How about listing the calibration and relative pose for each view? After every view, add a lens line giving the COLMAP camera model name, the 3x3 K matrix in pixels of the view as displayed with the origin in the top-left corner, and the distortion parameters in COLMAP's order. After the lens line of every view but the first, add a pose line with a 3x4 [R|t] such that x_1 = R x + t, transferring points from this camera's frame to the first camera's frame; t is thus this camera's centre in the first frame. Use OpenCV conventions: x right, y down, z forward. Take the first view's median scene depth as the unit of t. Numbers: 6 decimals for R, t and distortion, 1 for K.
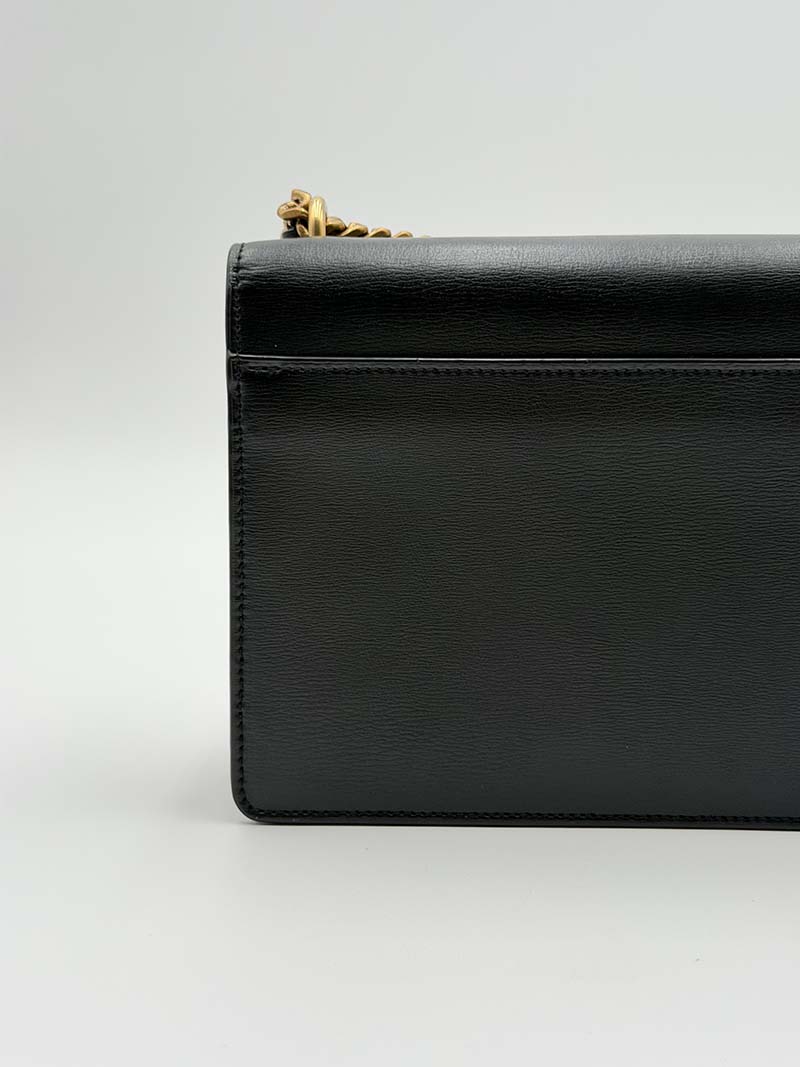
lens RADIAL K [[1481.6, 0, 399.0], [0, 1481.6, 537.6], [0, 0, 1]] dist [0.146178, 0.000000]
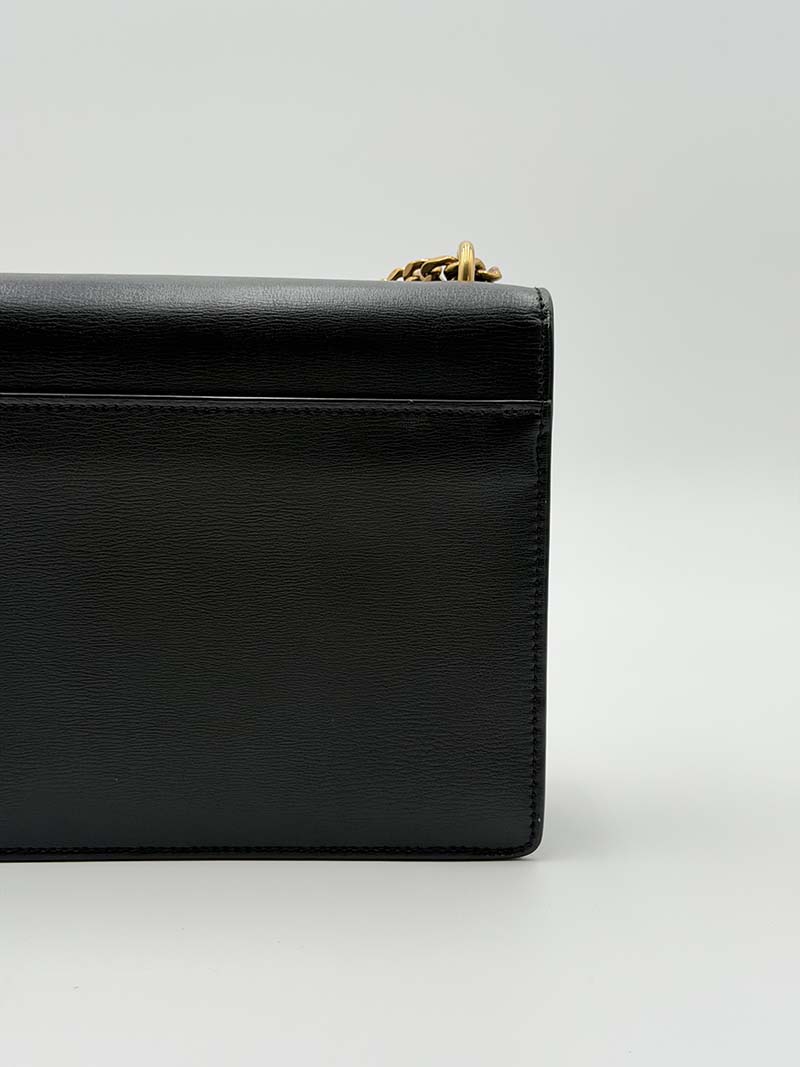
lens RADIAL K [[1481.6, 0, 400.8], [0, 1481.6, 531.6], [0, 0, 1]] dist [0.146178, 0.000000]
pose [[0.999628, 0.003798, 0.027026, 0.325115], [-0.003096, 0.999658, -0.025954, -0.001127], [-0.027115, 0.025861, 0.999298, -0.017394]]
